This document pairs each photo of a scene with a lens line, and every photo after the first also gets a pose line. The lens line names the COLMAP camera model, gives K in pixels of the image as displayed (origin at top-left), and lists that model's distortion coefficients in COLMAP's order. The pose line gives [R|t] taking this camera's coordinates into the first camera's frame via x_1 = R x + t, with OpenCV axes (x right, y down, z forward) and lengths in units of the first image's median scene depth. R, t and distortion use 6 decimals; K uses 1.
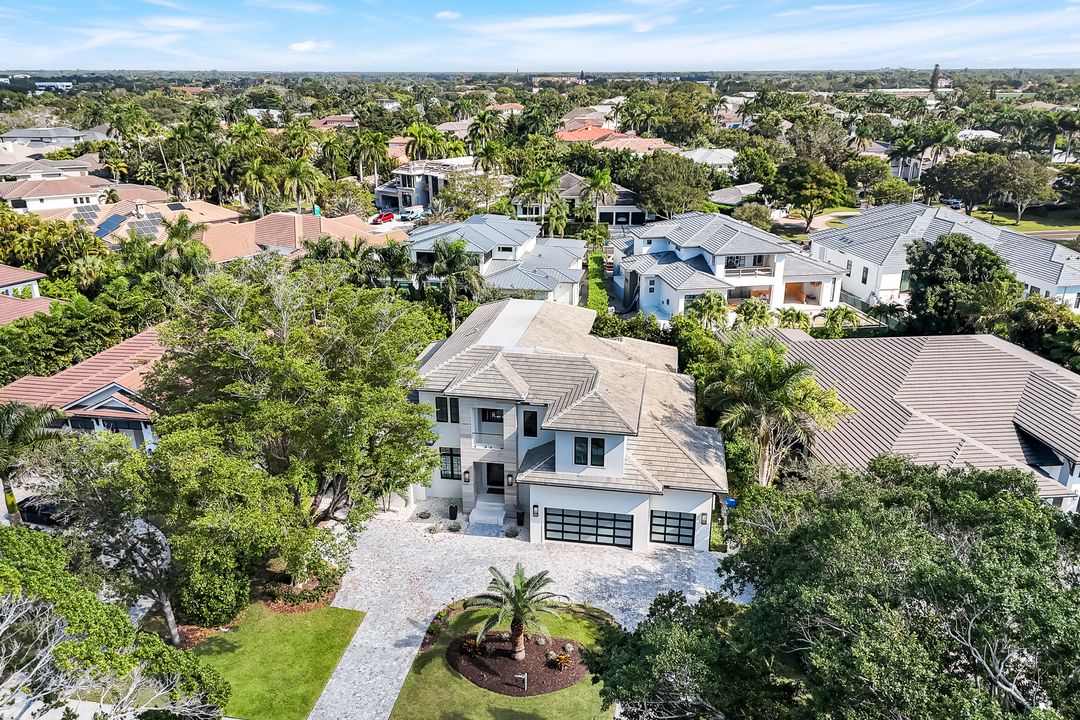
lens RADIAL K [[818.6, 0, 540.0], [0, 818.6, 369.9], [0, 0, 1]] dist [0.049815, -0.011258]
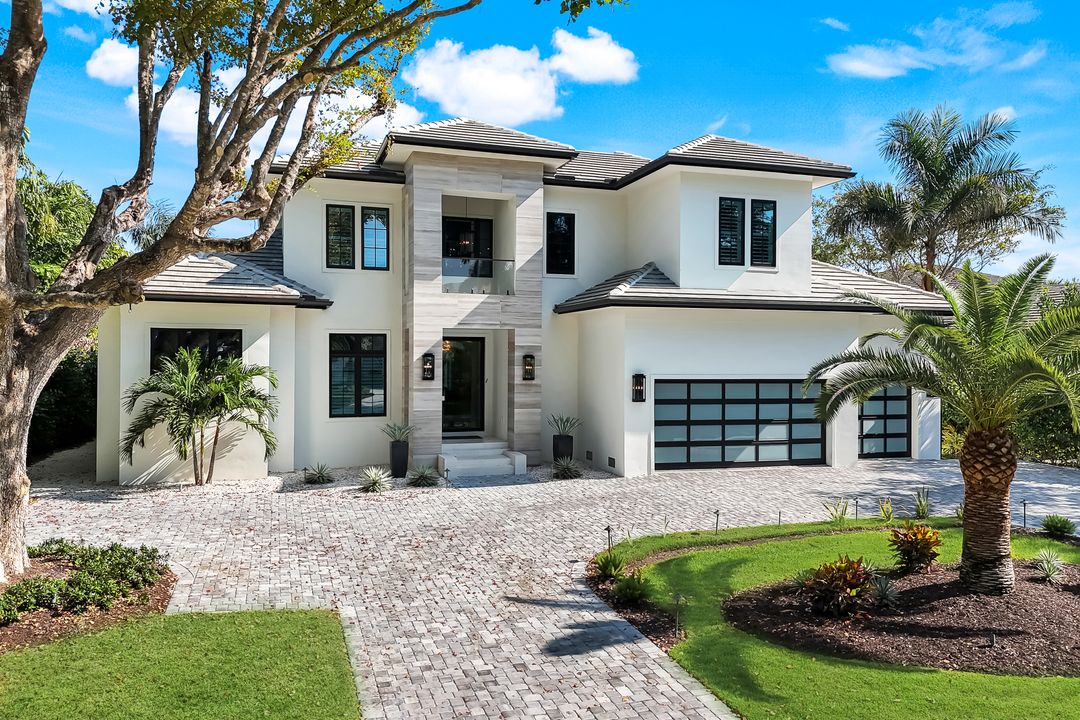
lens RADIAL K [[818.6, 0, 540.0], [0, 818.6, 369.9], [0, 0, 1]] dist [0.049815, -0.011258]
pose [[0.882950, 0.001238, 0.469466, -0.249733], [0.160577, 0.938885, -0.304482, 0.283955], [-0.441151, 0.344228, 0.828790, 0.670785]]
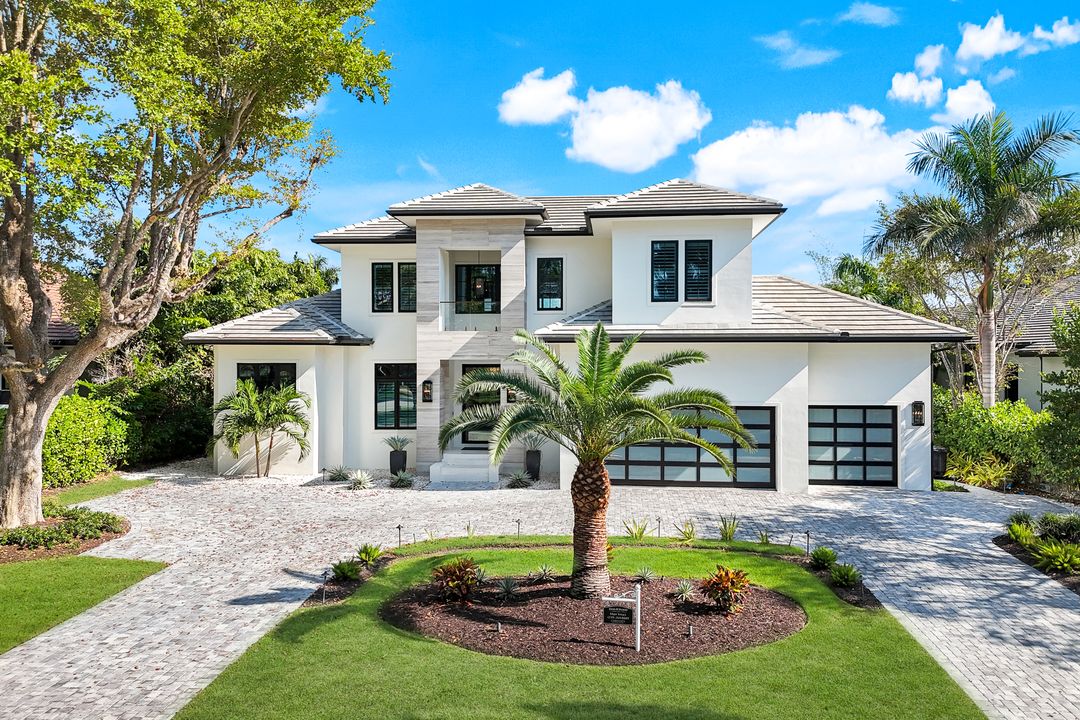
lens RADIAL K [[818.6, 0, 540.0], [0, 818.6, 369.9], [0, 0, 1]] dist [0.049815, -0.011258]
pose [[0.996887, 0.001789, 0.078827, -0.062964], [0.025581, 0.938327, -0.344802, 0.315795], [-0.074582, 0.345745, 0.935360, 0.538971]]
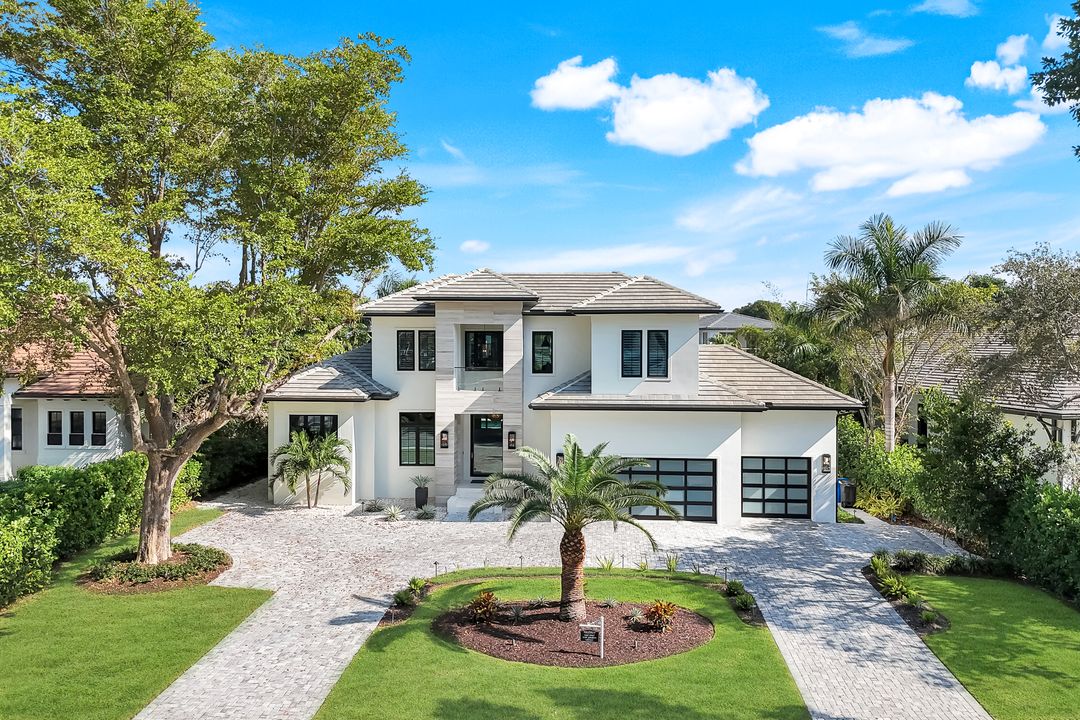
lens RADIAL K [[836.7, 0, 540.0], [0, 836.7, 360.0], [0, 0, 1]] dist [0.054494, -0.001517]
pose [[0.995517, 0.000127, 0.094582, -0.081646], [0.030714, 0.945369, -0.324551, 0.305619], [-0.089456, 0.326001, 0.941128, 0.373281]]
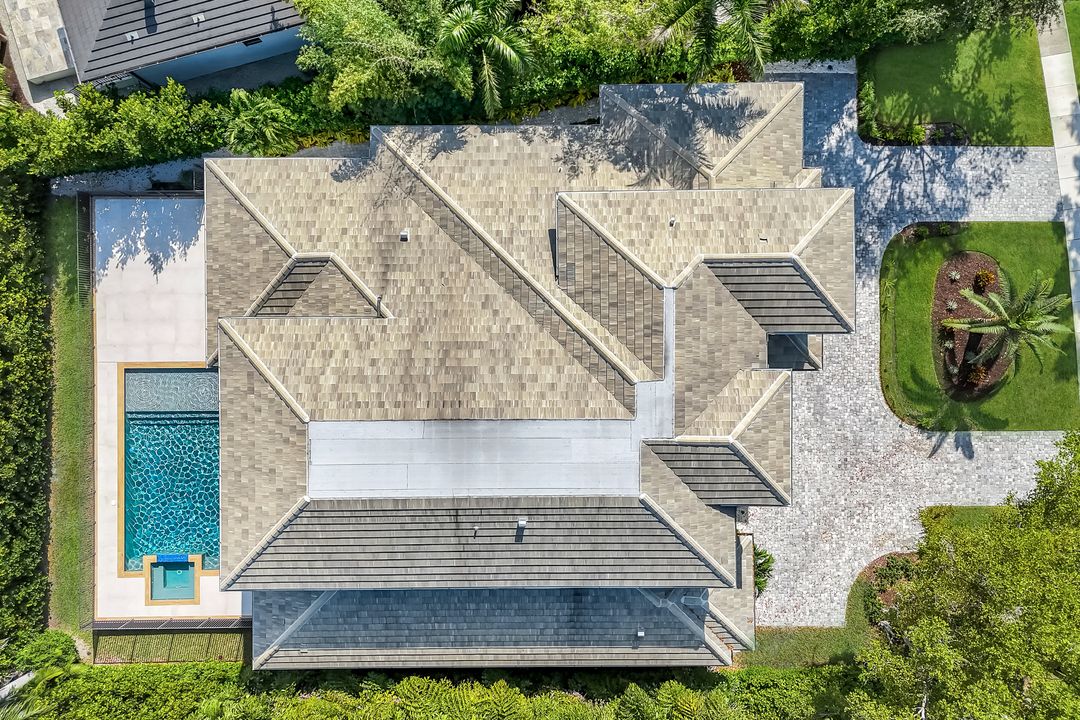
lens RADIAL K [[836.7, 0, 540.0], [0, 836.7, 360.0], [0, 0, 1]] dist [0.054494, -0.001517]
pose [[-0.177611, -0.984090, -0.004543, 0.024572], [0.333531, -0.064538, 0.940527, -0.644669], [-0.925857, 0.165533, 0.339687, 0.956590]]
